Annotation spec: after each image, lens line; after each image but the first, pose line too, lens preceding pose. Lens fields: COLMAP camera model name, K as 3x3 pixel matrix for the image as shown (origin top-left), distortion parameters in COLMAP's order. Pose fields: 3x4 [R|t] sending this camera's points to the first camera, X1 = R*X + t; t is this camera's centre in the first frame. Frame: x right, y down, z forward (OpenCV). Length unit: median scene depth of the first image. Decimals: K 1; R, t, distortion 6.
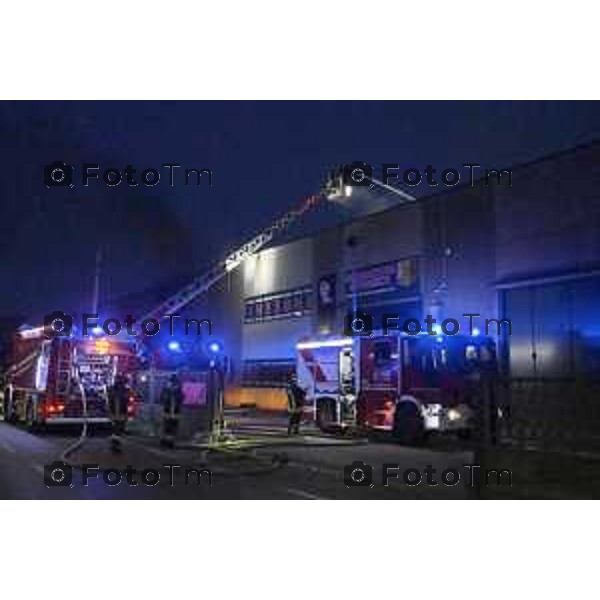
lens RADIAL K [[625.6, 0, 303.2], [0, 625.6, 300.1], [0, 0, 1]] dist [-0.005530, 0.000000]
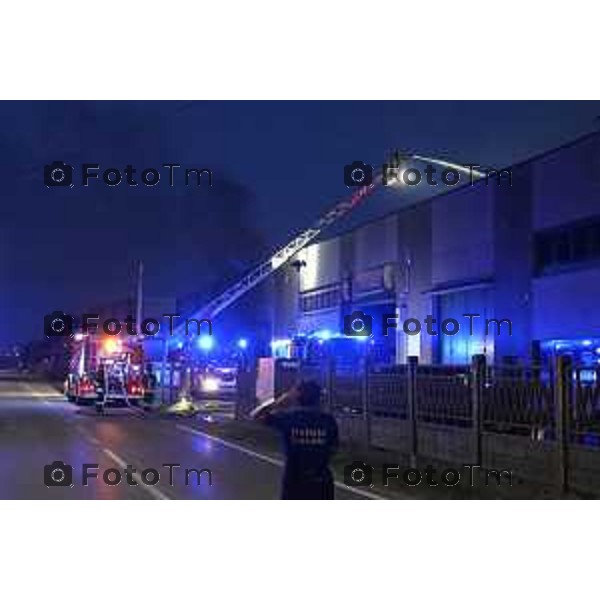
lens RADIAL K [[1118.6, 0, 284.9], [0, 1118.6, 289.0], [0, 0, 1]] dist [0.362517, 0.000000]
pose [[0.942222, -0.020850, -0.334338, 0.559224], [0.036253, 0.998546, 0.039896, -0.091954], [0.333020, -0.049712, 0.941608, -0.816352]]
